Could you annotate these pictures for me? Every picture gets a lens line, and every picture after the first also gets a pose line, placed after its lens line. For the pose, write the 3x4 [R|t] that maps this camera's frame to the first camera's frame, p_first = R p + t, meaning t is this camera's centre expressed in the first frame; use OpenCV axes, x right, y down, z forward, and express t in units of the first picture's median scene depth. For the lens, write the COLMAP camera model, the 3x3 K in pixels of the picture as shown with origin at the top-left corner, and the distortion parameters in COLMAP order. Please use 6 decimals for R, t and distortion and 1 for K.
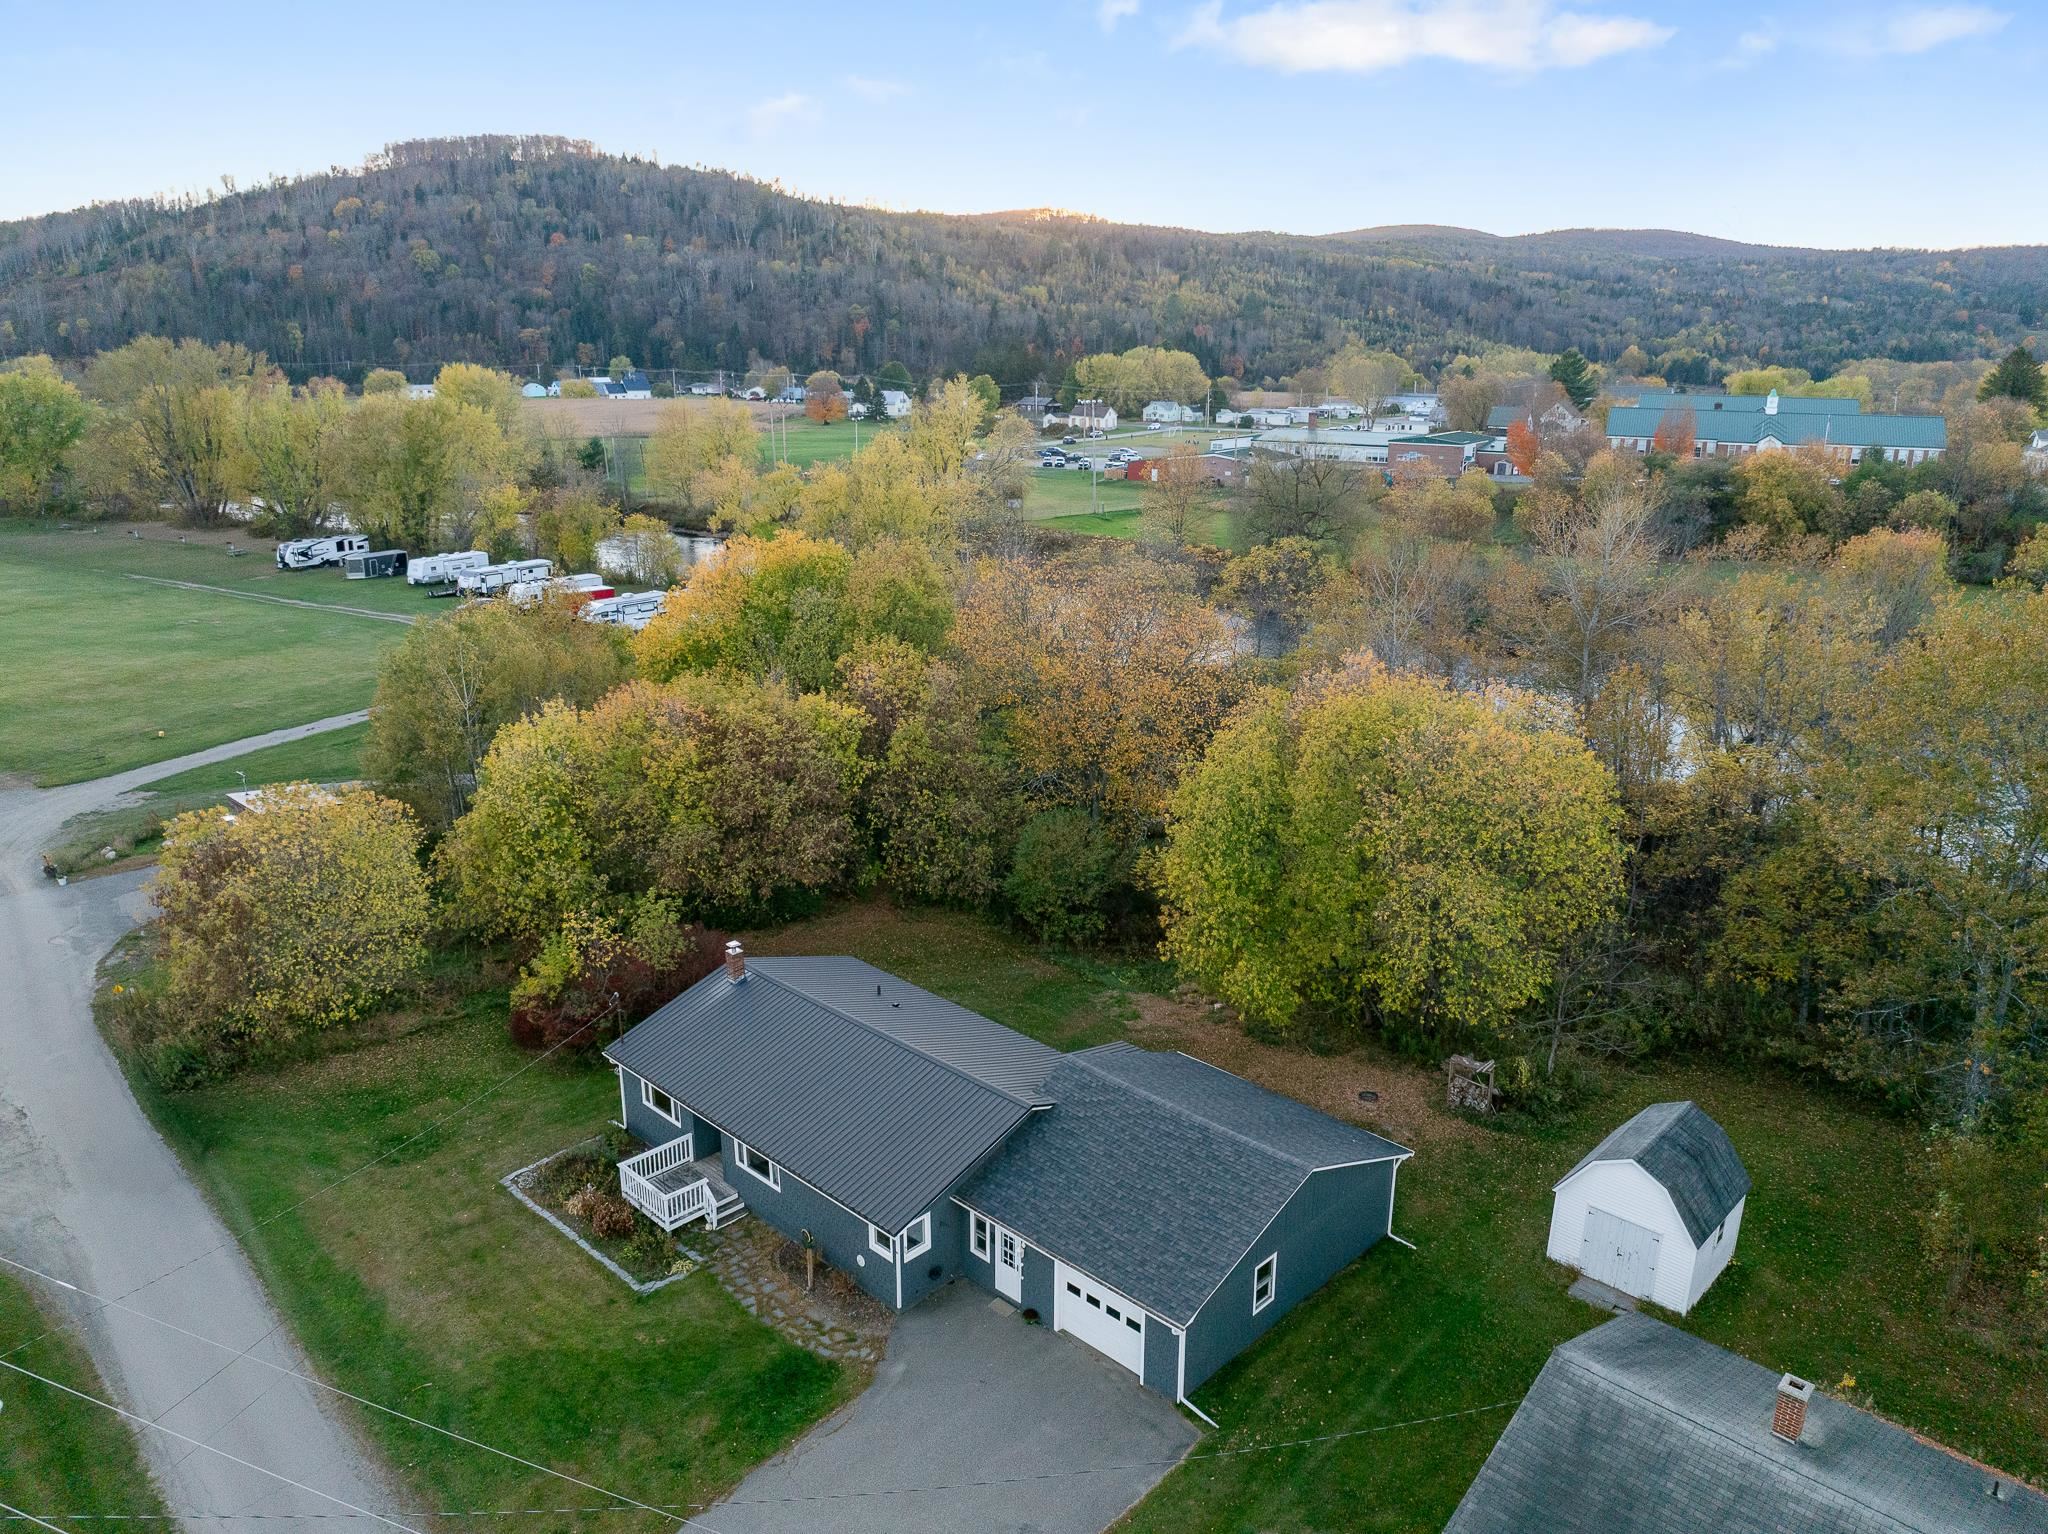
lens RADIAL K [[1432.0, 0, 1026.9], [0, 1432.0, 776.6], [0, 0, 1]] dist [-0.064812, 0.037182]
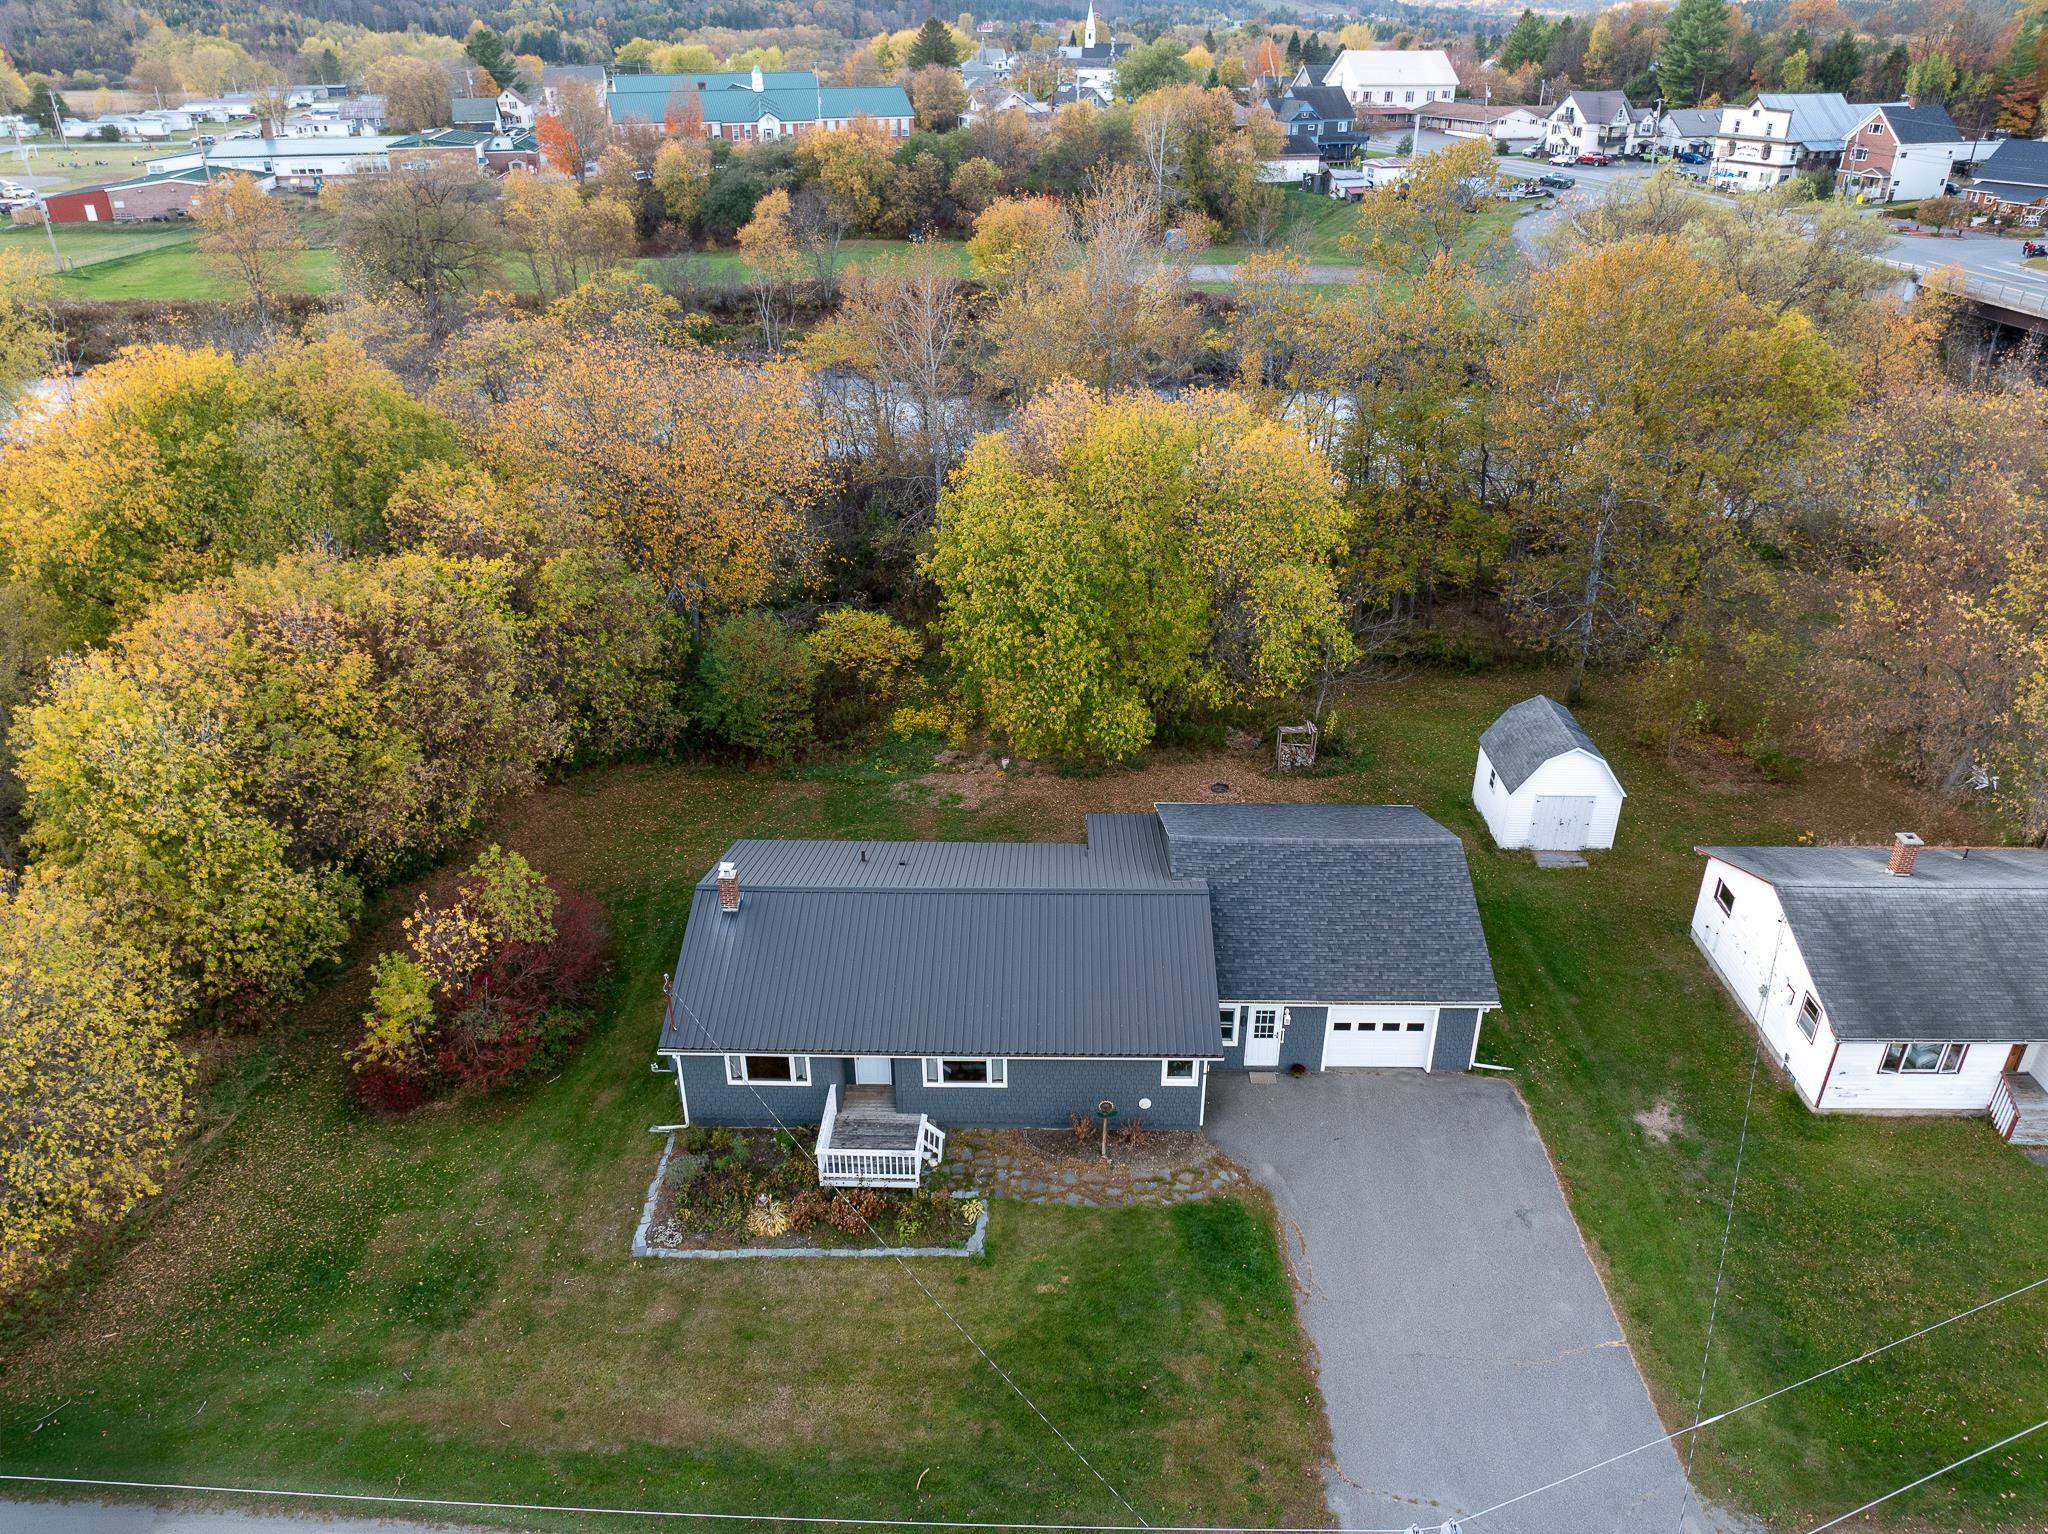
lens RADIAL K [[1432.0, 0, 1026.9], [0, 1432.0, 776.6], [0, 0, 1]] dist [-0.064812, 0.037182]
pose [[0.730442, -0.324350, 0.601042, -0.240901], [0.198330, 0.942848, 0.267775, -0.049182], [-0.653544, -0.076390, 0.753024, 0.123037]]
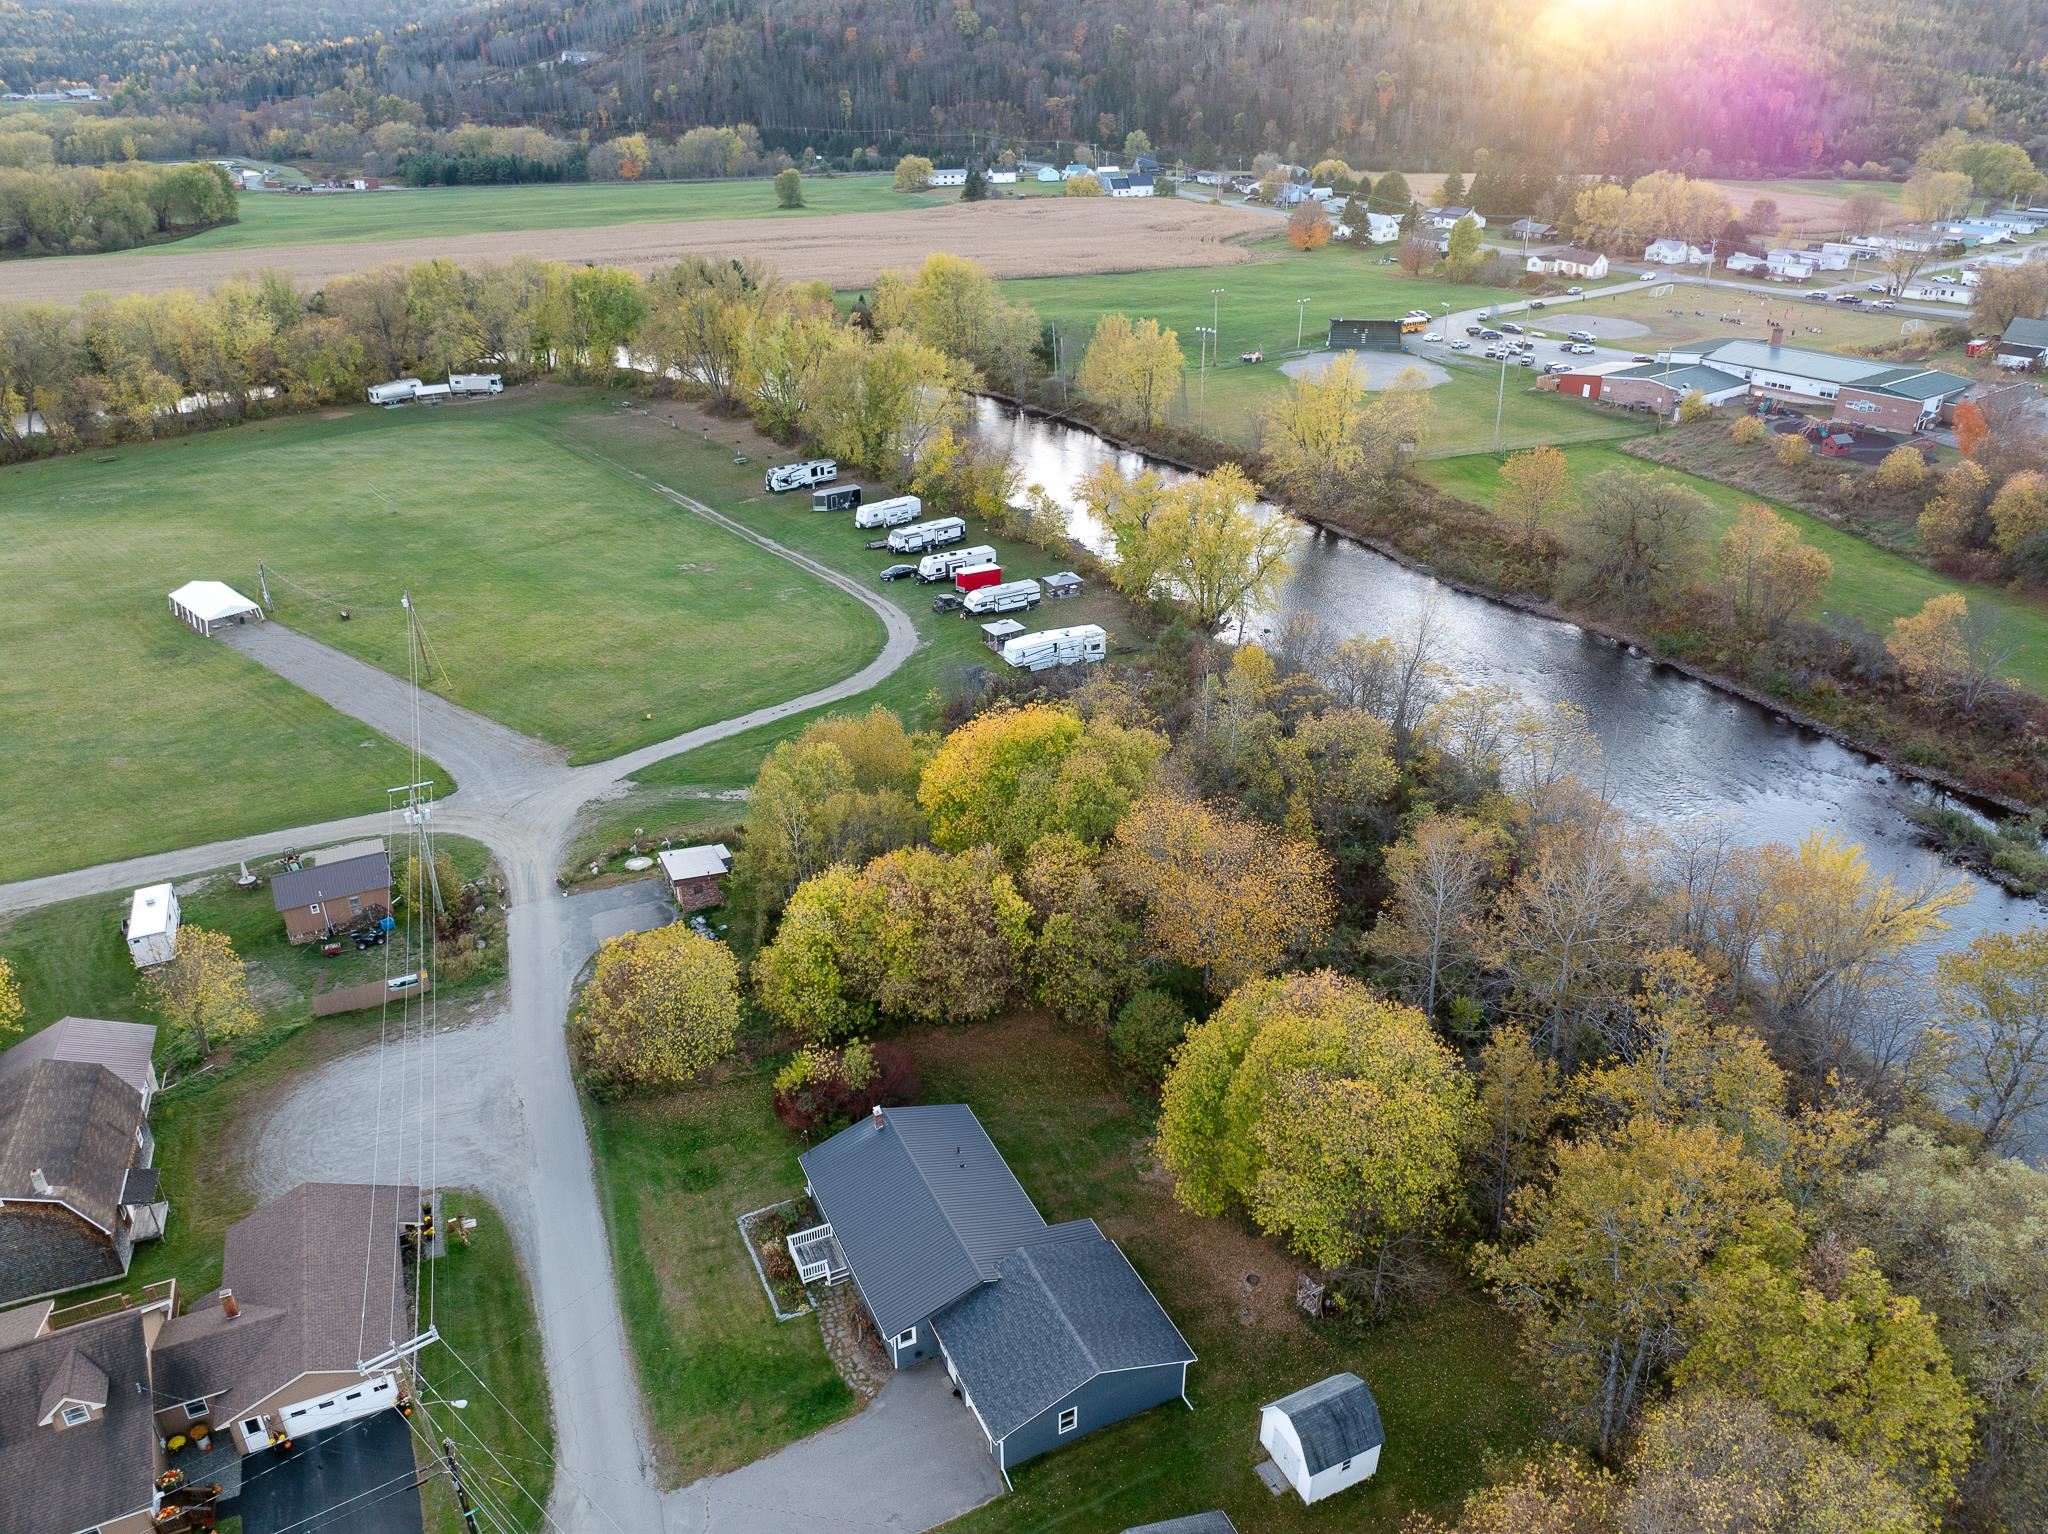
lens RADIAL K [[1424.3, 0, 1036.9], [0, 1424.3, 759.1], [0, 0, 1]] dist [-0.030499, 0.000405]
pose [[0.937766, 0.150146, -0.313130, 0.191891], [-0.093374, 0.977512, 0.189081, -0.273761], [0.334478, -0.148076, 0.930697, -0.196222]]
